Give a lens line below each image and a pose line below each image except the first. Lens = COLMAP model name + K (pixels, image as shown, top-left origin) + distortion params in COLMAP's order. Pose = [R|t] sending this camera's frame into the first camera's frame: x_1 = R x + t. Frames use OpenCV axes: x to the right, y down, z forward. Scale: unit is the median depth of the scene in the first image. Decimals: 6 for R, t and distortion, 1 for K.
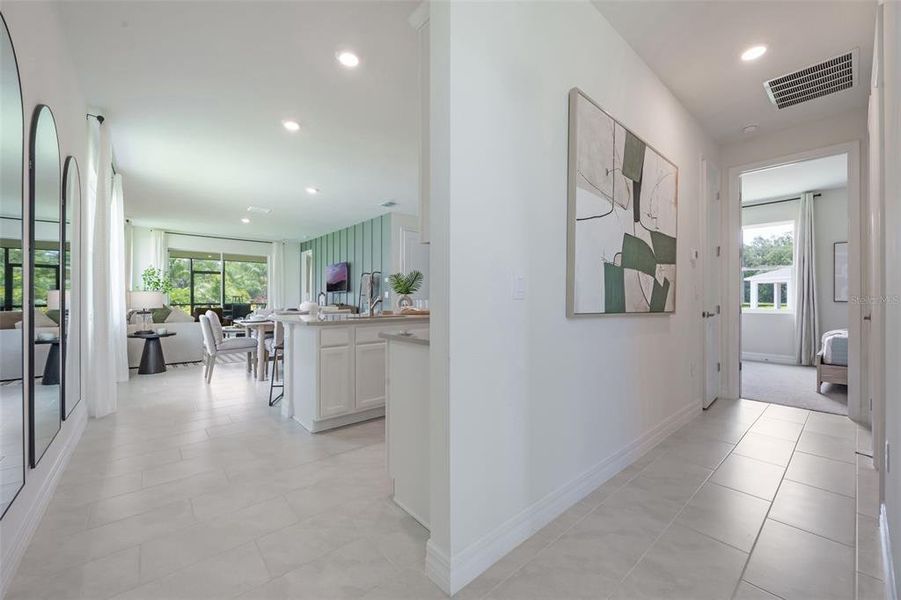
lens RADIAL K [[358.2, 0, 446.6], [0, 358.2, 297.9], [0, 0, 1]] dist [0.002301, -0.000020]
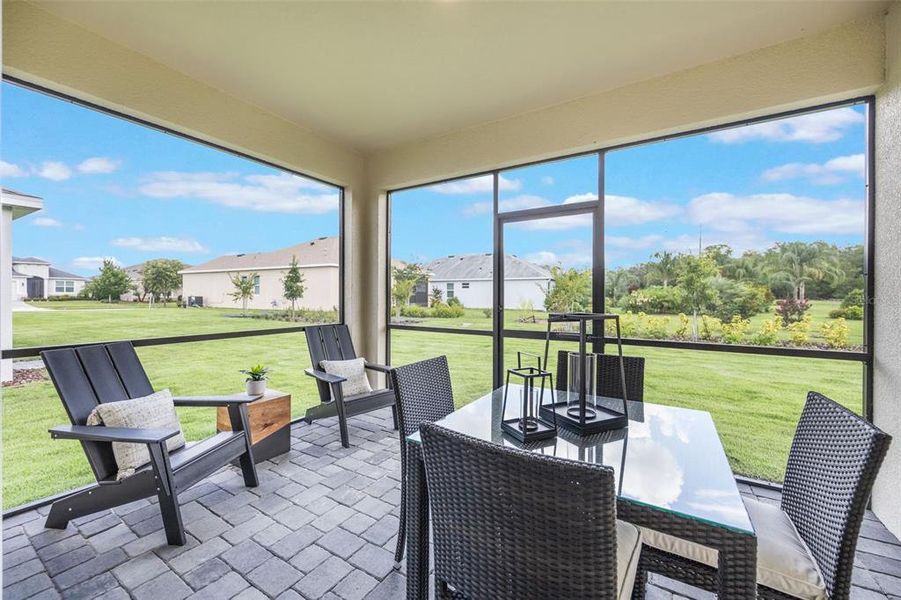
lens RADIAL K [[349.8, 0, 450.6], [0, 349.8, 297.7], [0, 0, 1]] dist [-0.001381, -0.000088]
pose [[0.309003, 0.005514, -0.951045, -0.747621], [-0.003964, 0.999982, 0.004510, -0.017731], [0.951053, 0.002376, 0.309019, 1.439298]]
